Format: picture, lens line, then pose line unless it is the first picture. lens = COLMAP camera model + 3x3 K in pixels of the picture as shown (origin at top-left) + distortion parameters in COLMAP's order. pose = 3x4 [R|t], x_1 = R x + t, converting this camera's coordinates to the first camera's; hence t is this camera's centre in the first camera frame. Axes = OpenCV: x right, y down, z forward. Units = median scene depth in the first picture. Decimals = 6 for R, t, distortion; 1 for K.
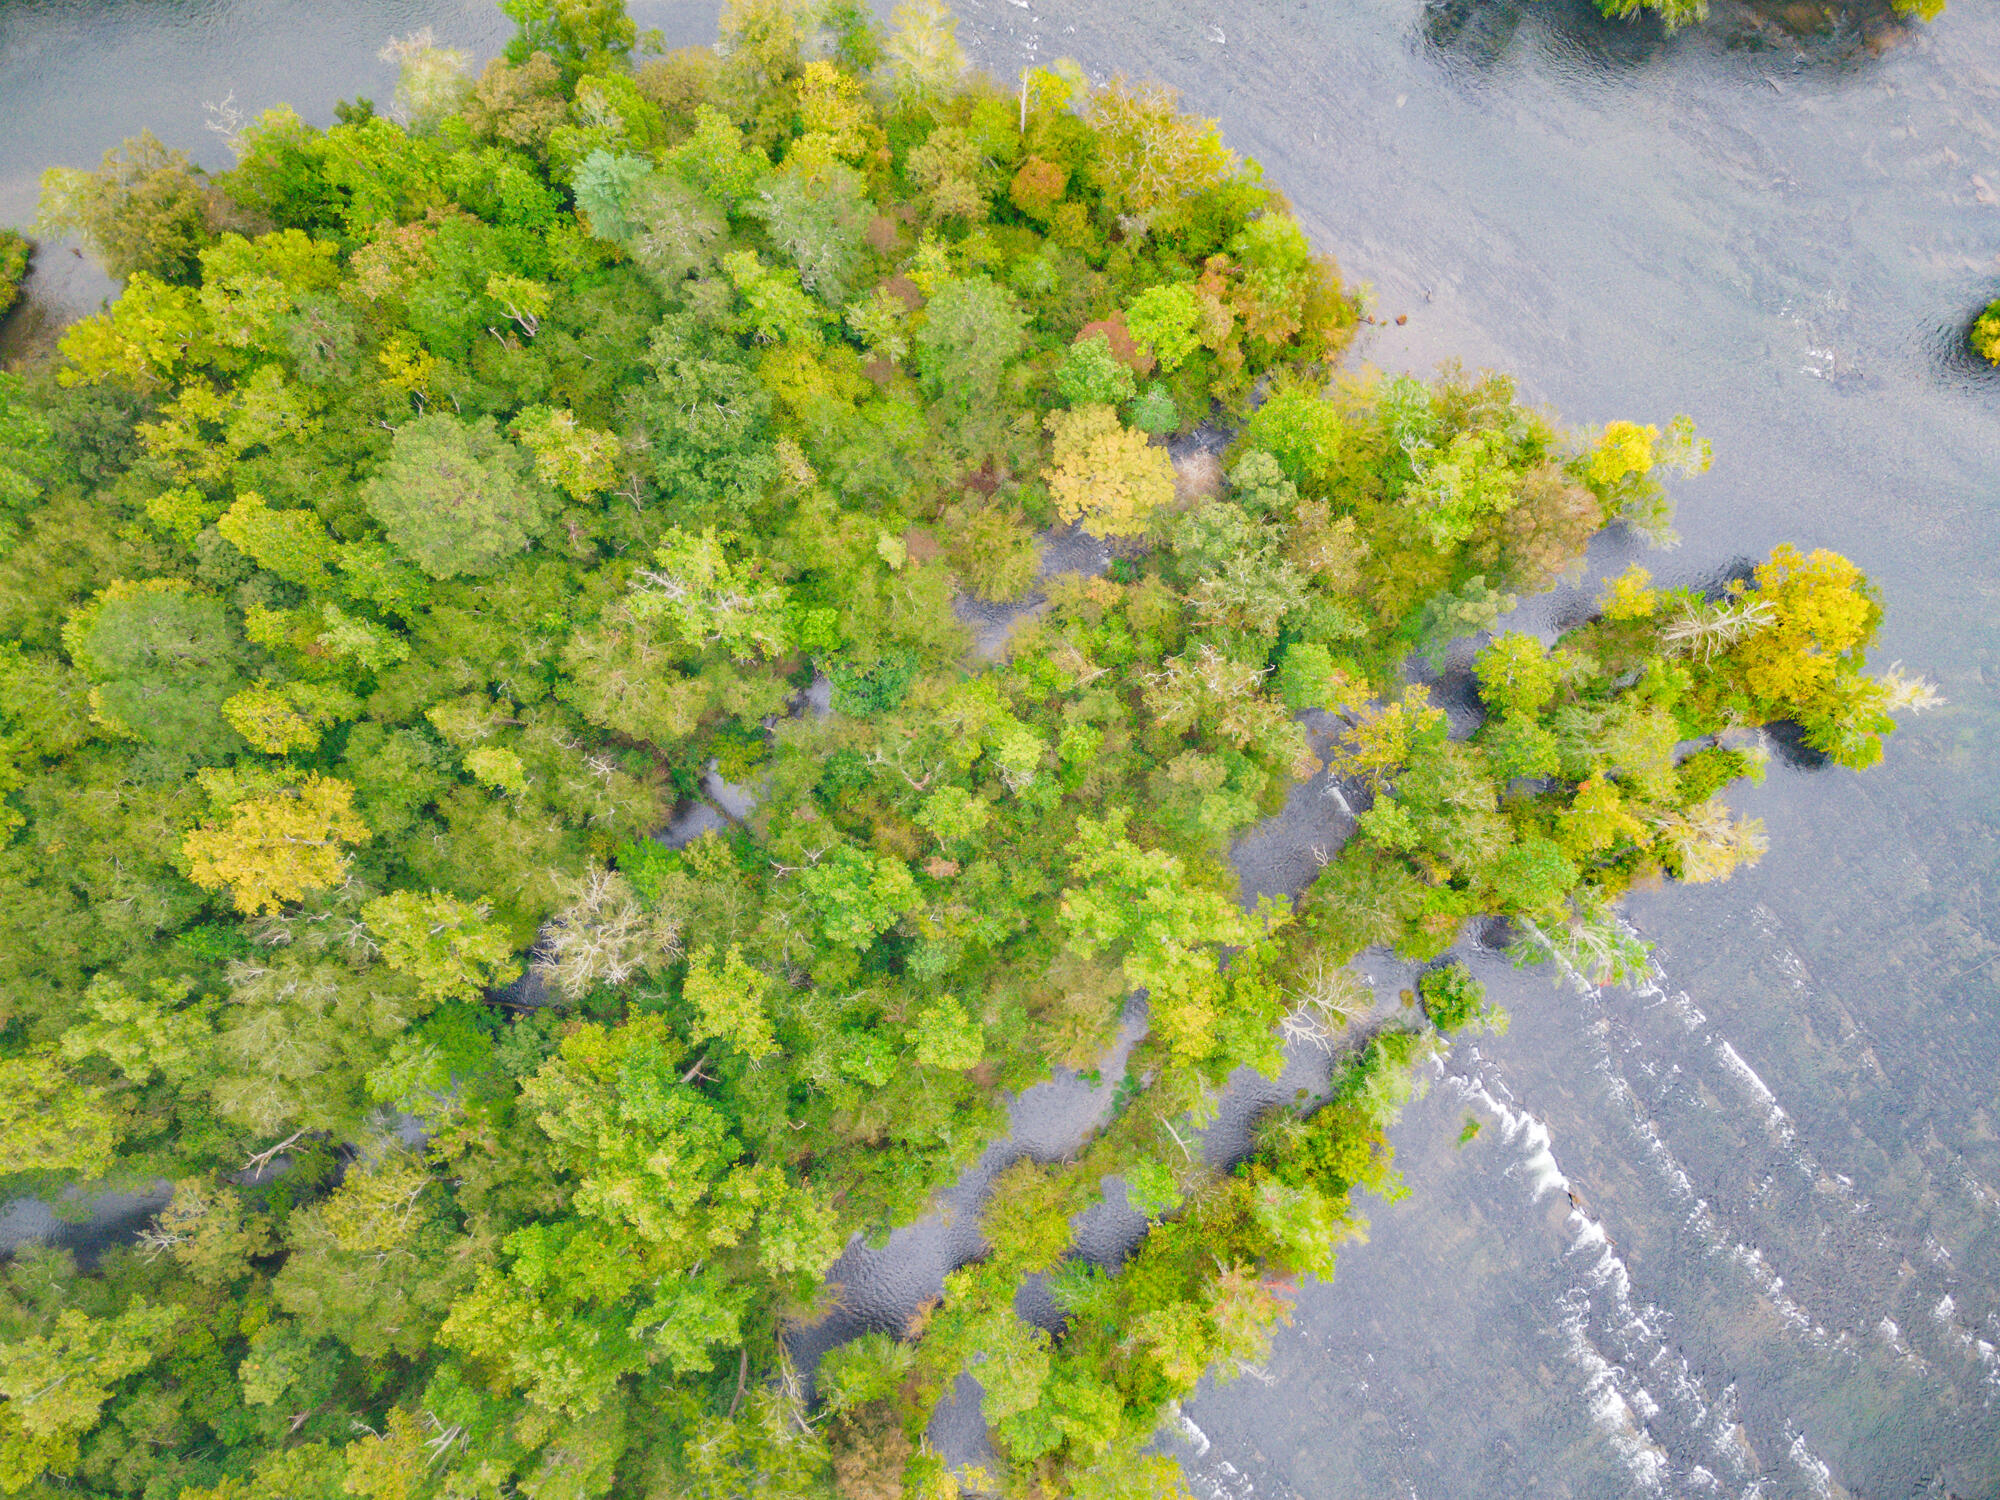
lens RADIAL K [[1461.1, 0, 1005.6], [0, 1461.1, 757.2], [0, 0, 1]] dist [0.022929, 0.041491]
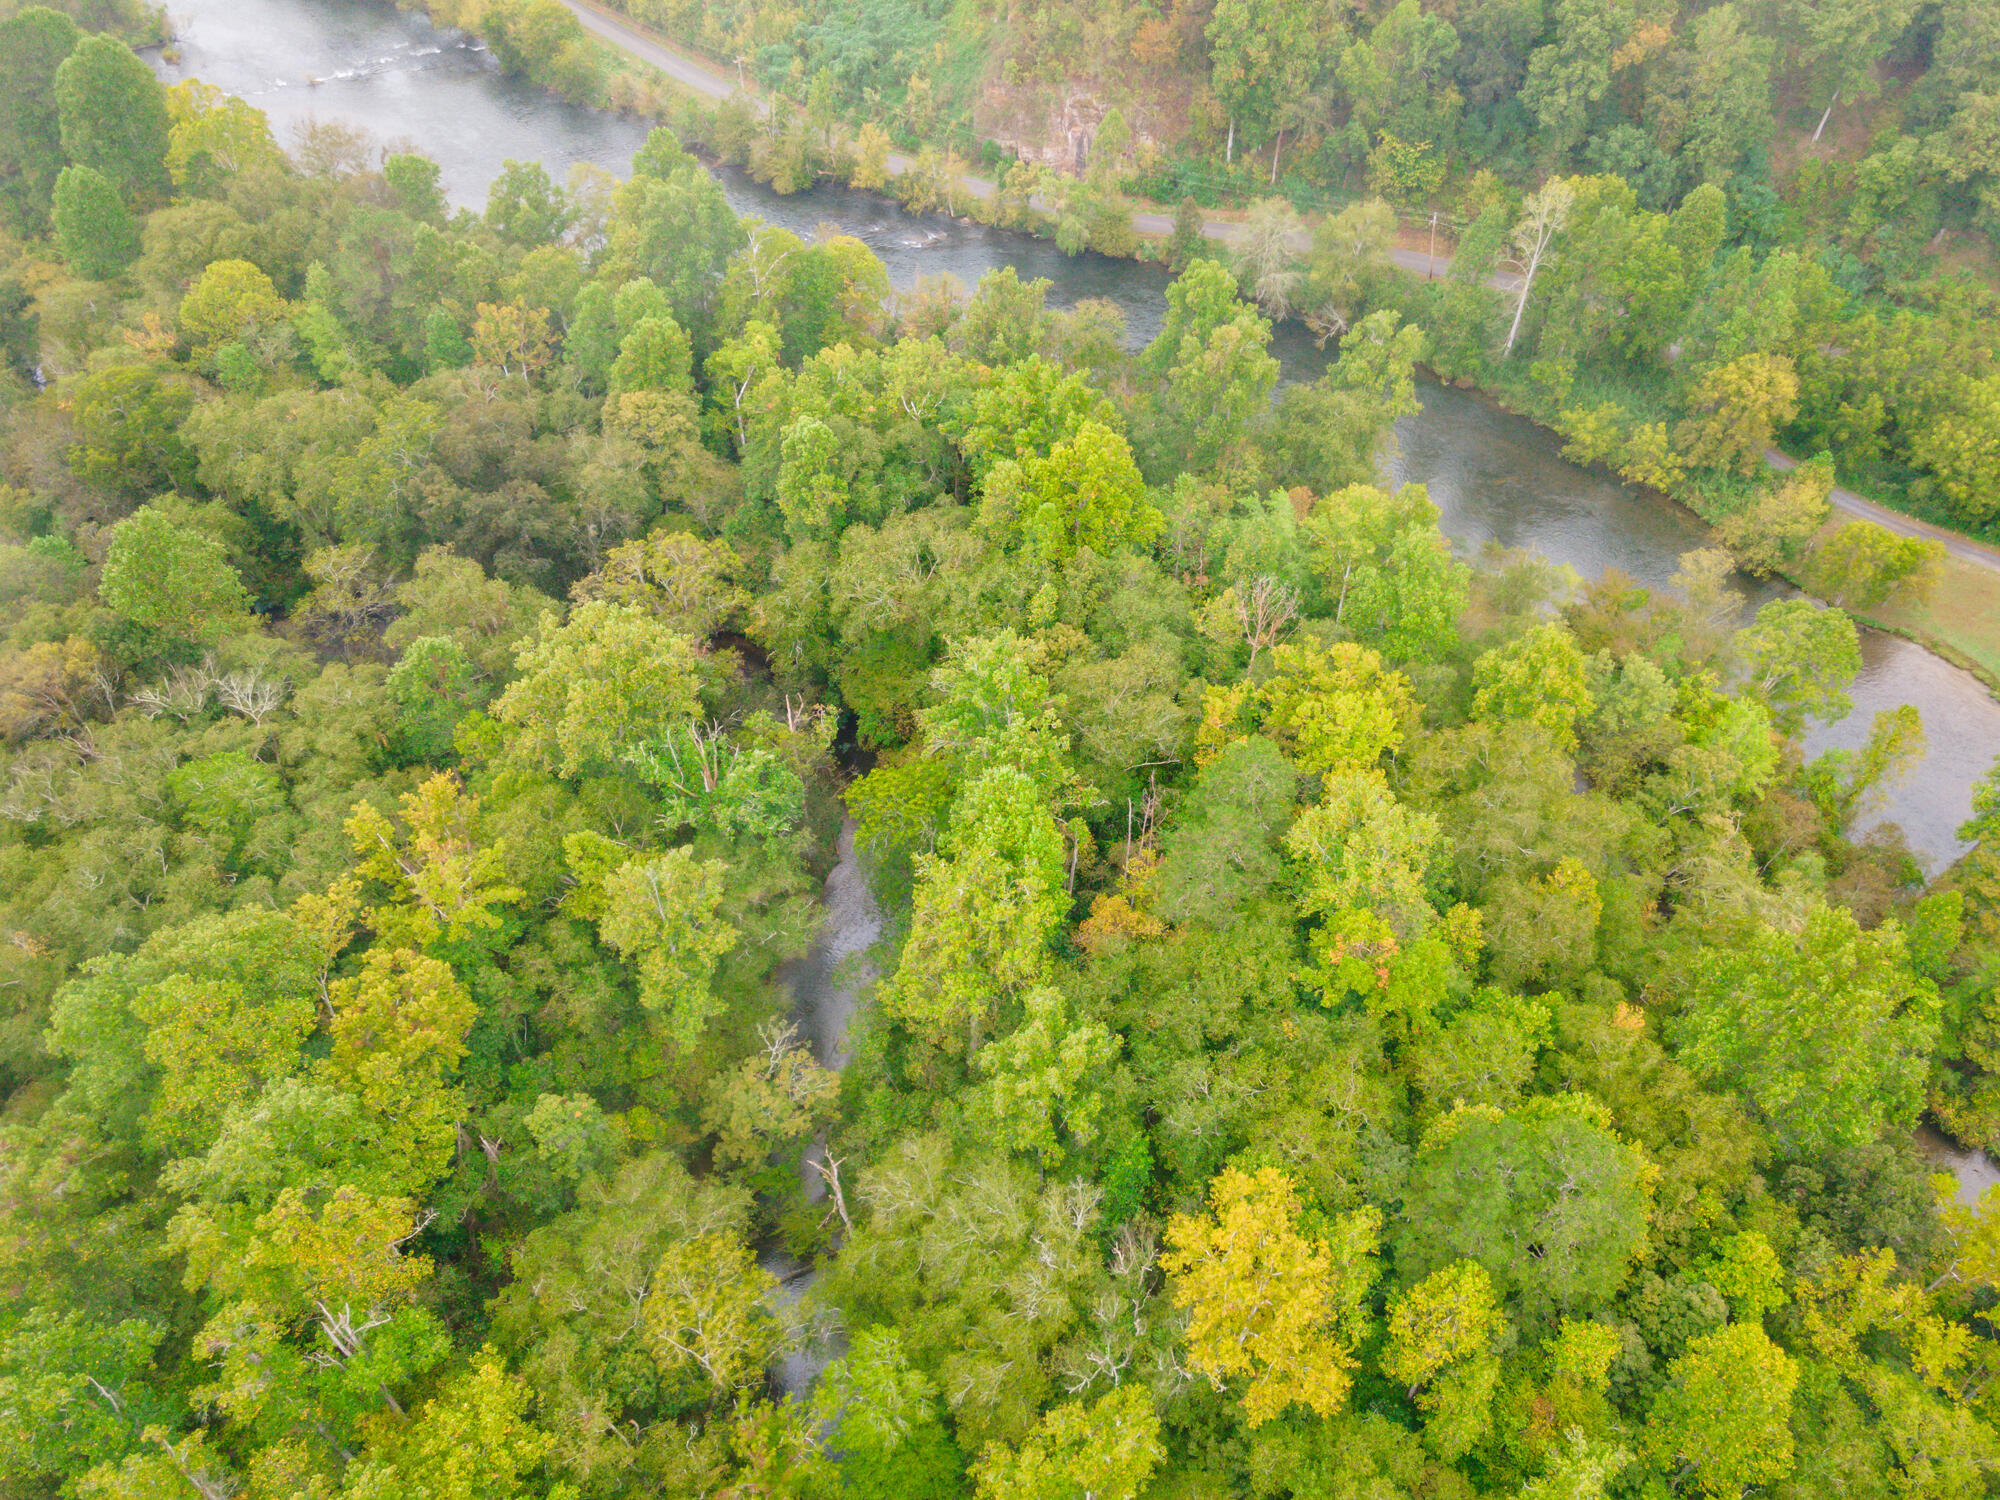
lens RADIAL K [[1461.1, 0, 1005.1], [0, 1461.1, 752.8], [0, 0, 1]] dist [0.022929, 0.041491]
pose [[-0.245240, 0.690163, -0.680832, -0.168059], [-0.969327, -0.162833, 0.184093, 0.085220], [0.016192, 0.705096, 0.708927, 0.330116]]
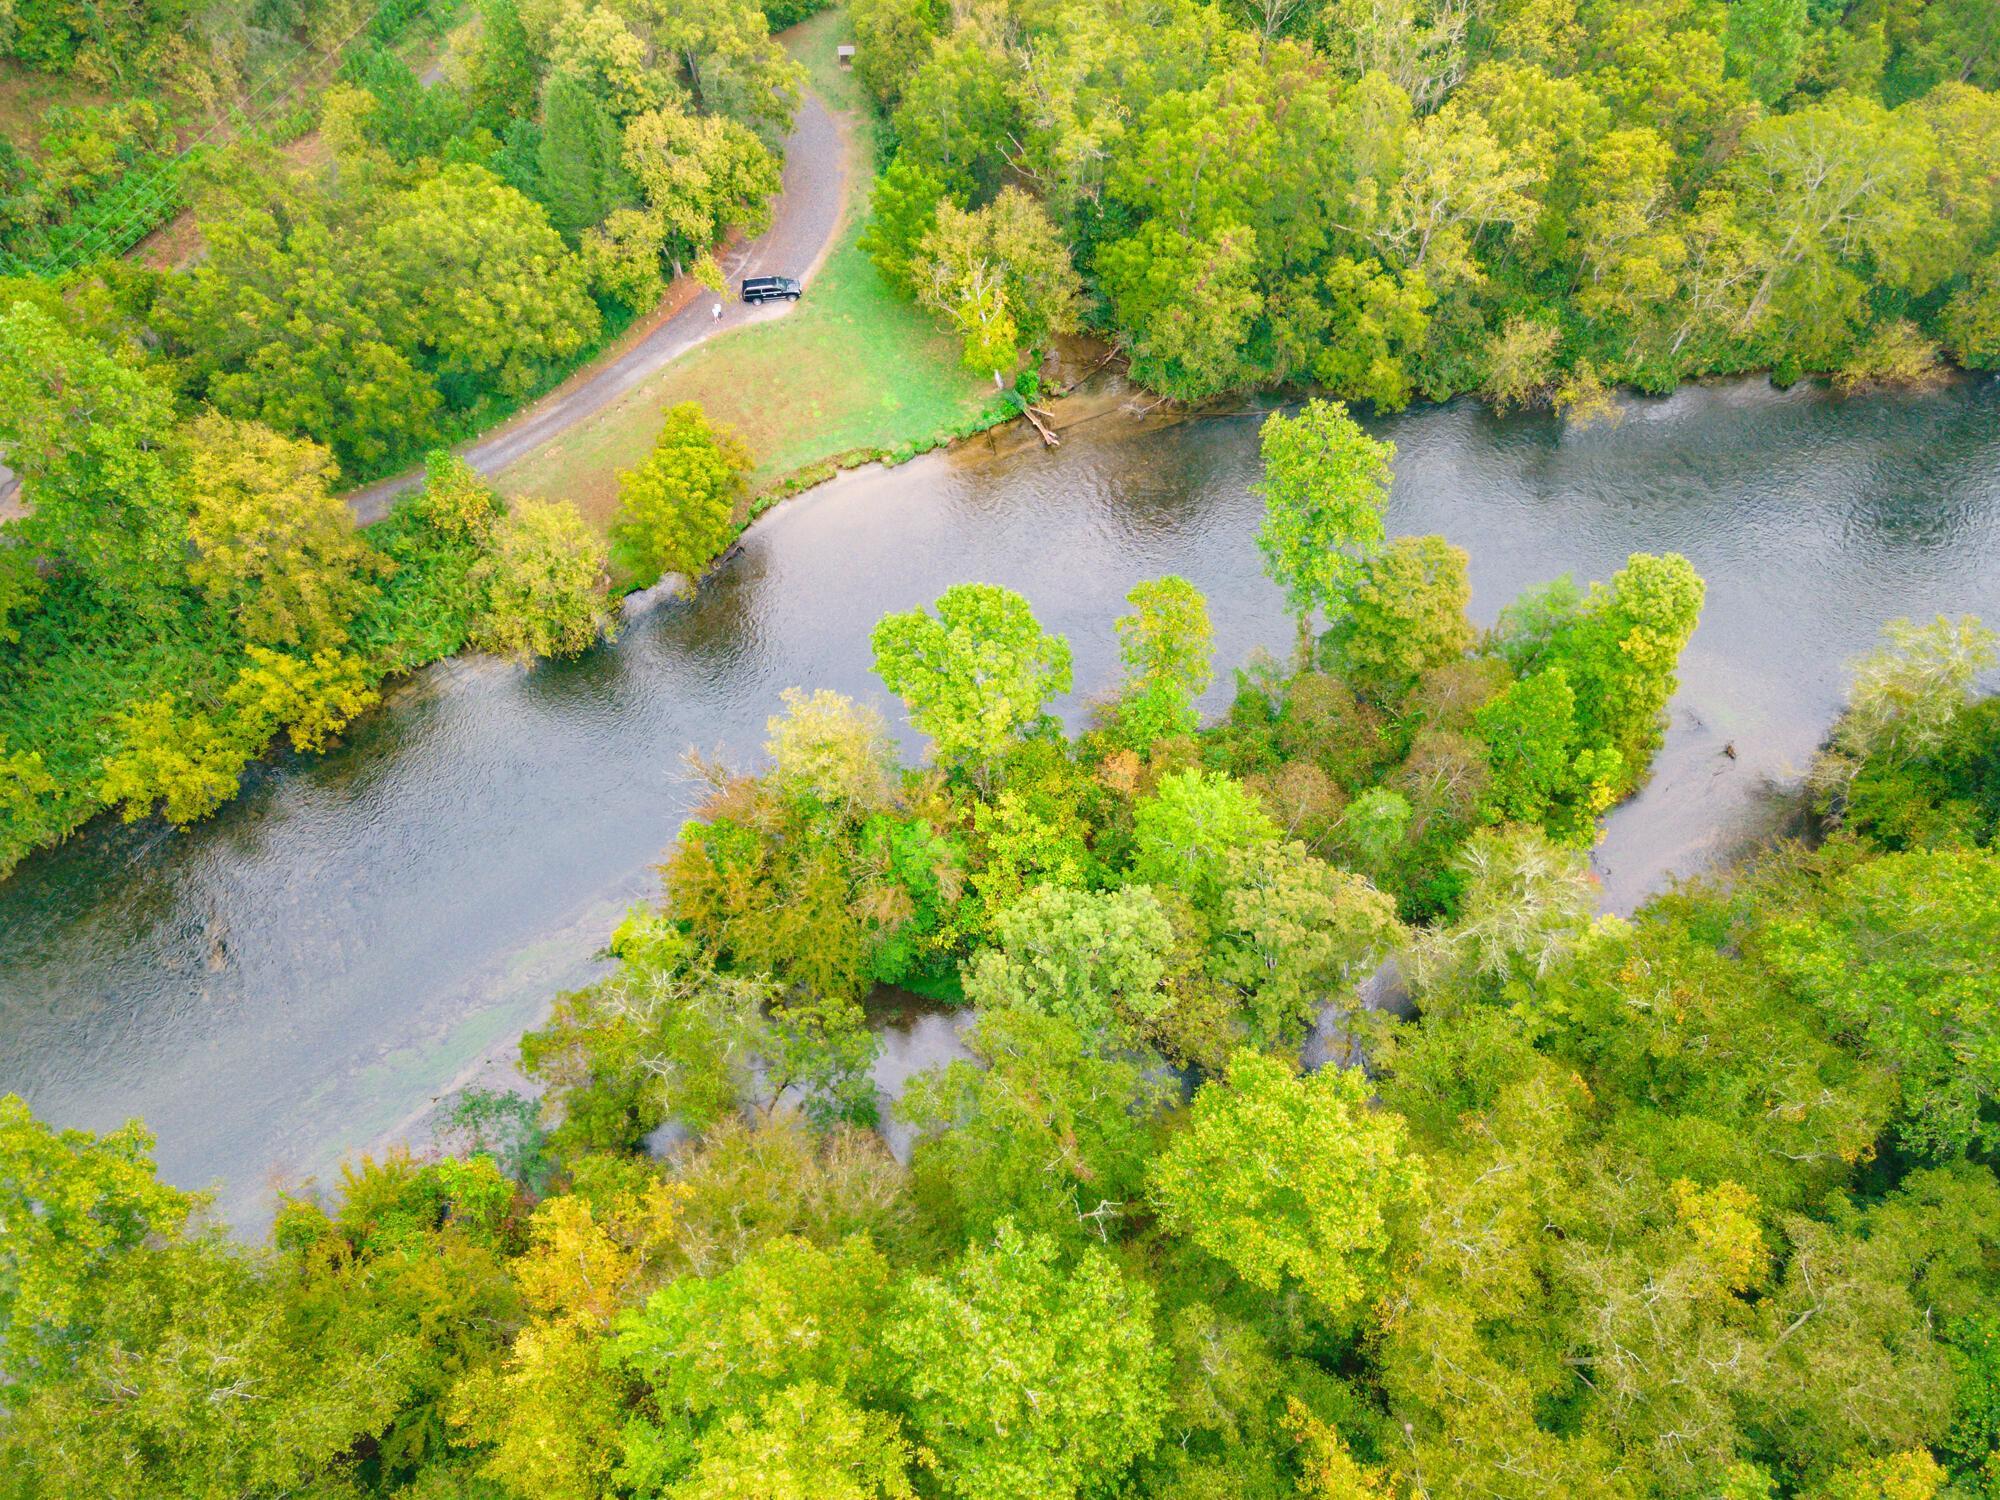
lens RADIAL K [[1461.1, 0, 1001.4], [0, 1461.1, 751.9], [0, 0, 1]] dist [0.022929, 0.041491]
pose [[0.958718, 0.237127, -0.156944, -0.968750], [-0.283886, 0.830006, -0.480103, 0.074889], [0.016419, 0.504837, 0.863058, 0.505581]]
